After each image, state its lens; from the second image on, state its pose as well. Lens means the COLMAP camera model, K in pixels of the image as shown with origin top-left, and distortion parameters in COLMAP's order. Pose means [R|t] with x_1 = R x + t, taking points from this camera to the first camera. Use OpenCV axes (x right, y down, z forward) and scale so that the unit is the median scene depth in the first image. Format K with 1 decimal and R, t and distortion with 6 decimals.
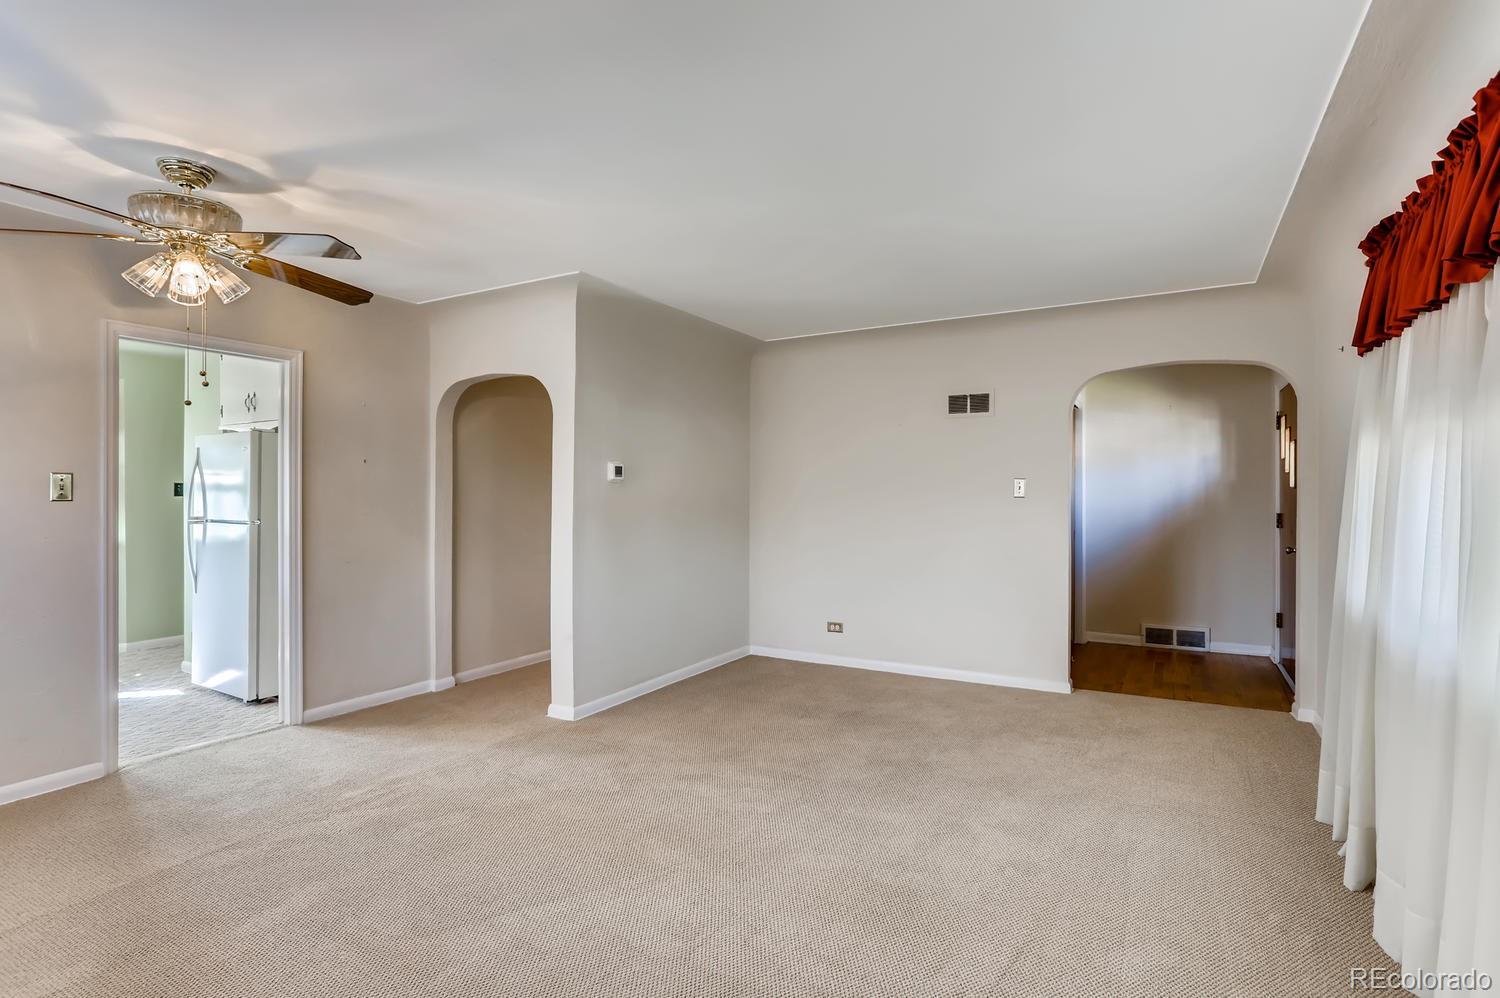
lens RADIAL K [[726.4, 0, 758.2], [0, 726.4, 484.5], [0, 0, 1]] dist [-0.028063, 0.021823]
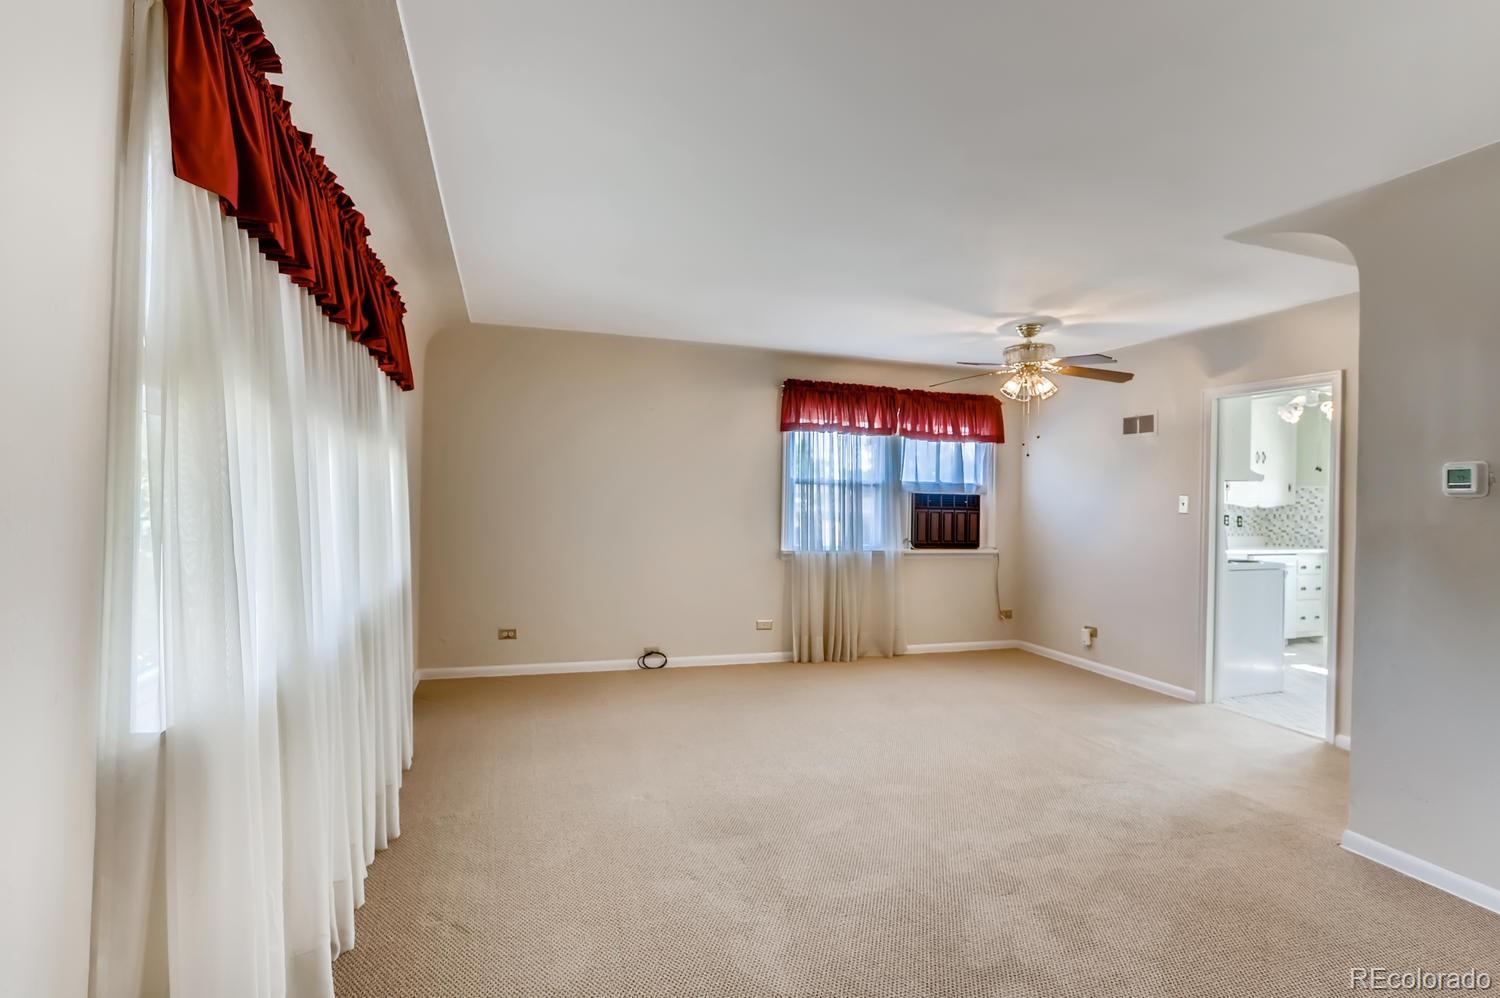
lens RADIAL K [[718.2, 0, 754.2], [0, 718.2, 490.5], [0, 0, 1]] dist [-0.035934, 0.023484]
pose [[-0.657967, -0.018850, -0.752811, 0.645236], [-0.013691, 0.999821, -0.013069, 0.004626], [0.752922, 0.001708, -0.658107, 1.058887]]
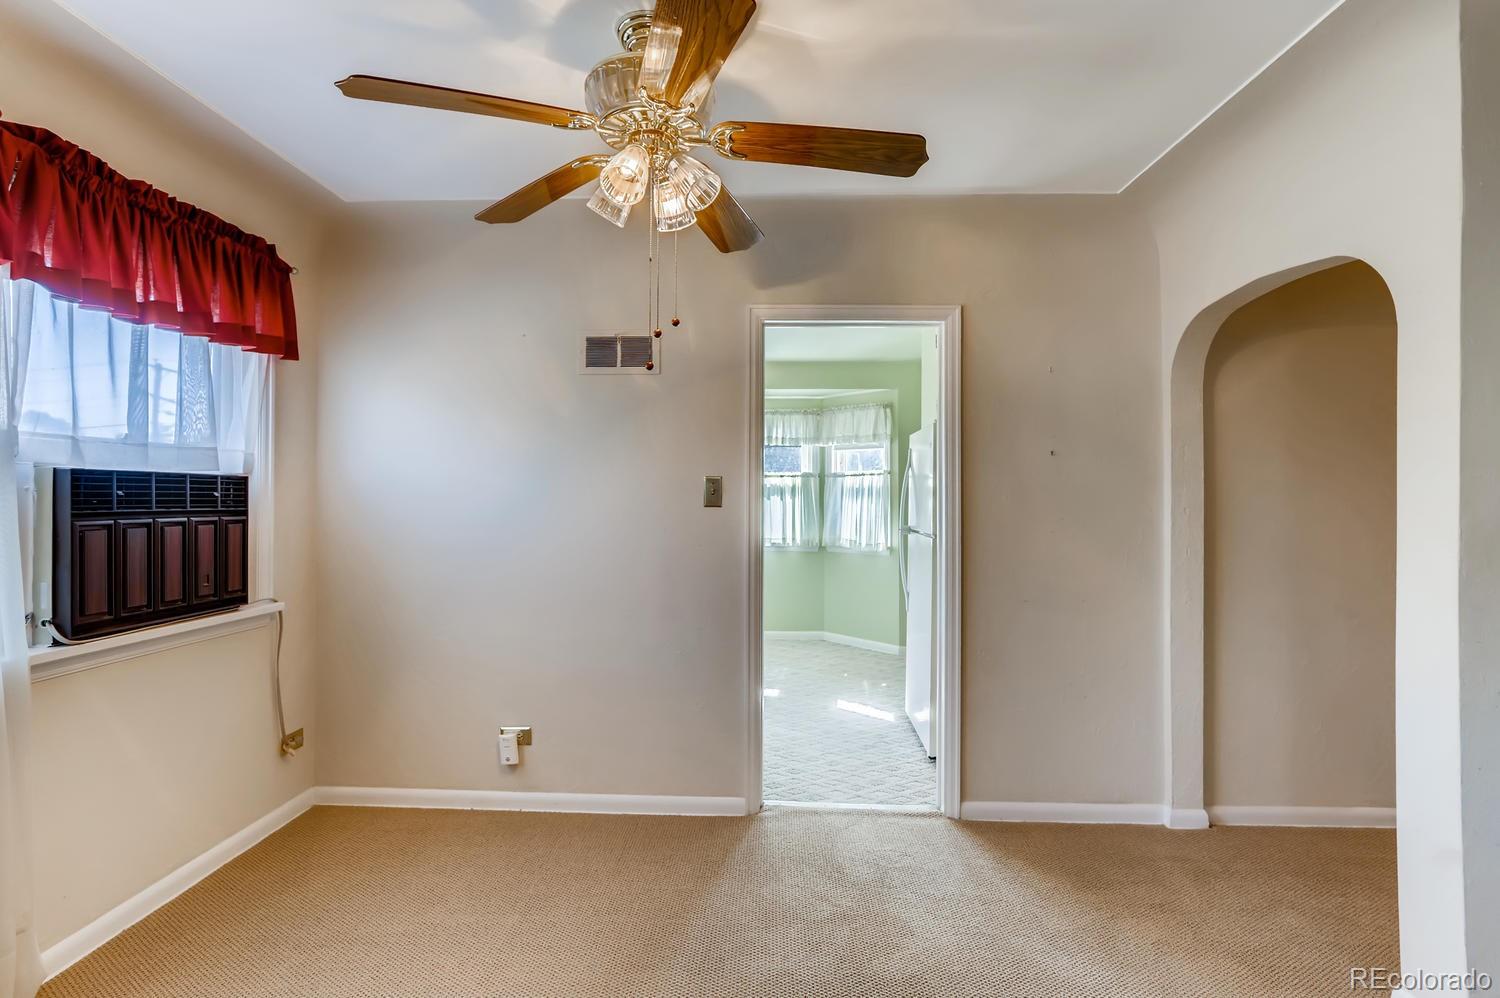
lens RADIAL K [[726.4, 0, 758.2], [0, 726.4, 484.5], [0, 0, 1]] dist [-0.028063, 0.021823]
pose [[0.469633, -0.014981, -0.882735, -0.085666], [0.005507, 0.999886, -0.014040, 0.006523], [0.882845, 0.001732, 0.469662, 0.489493]]
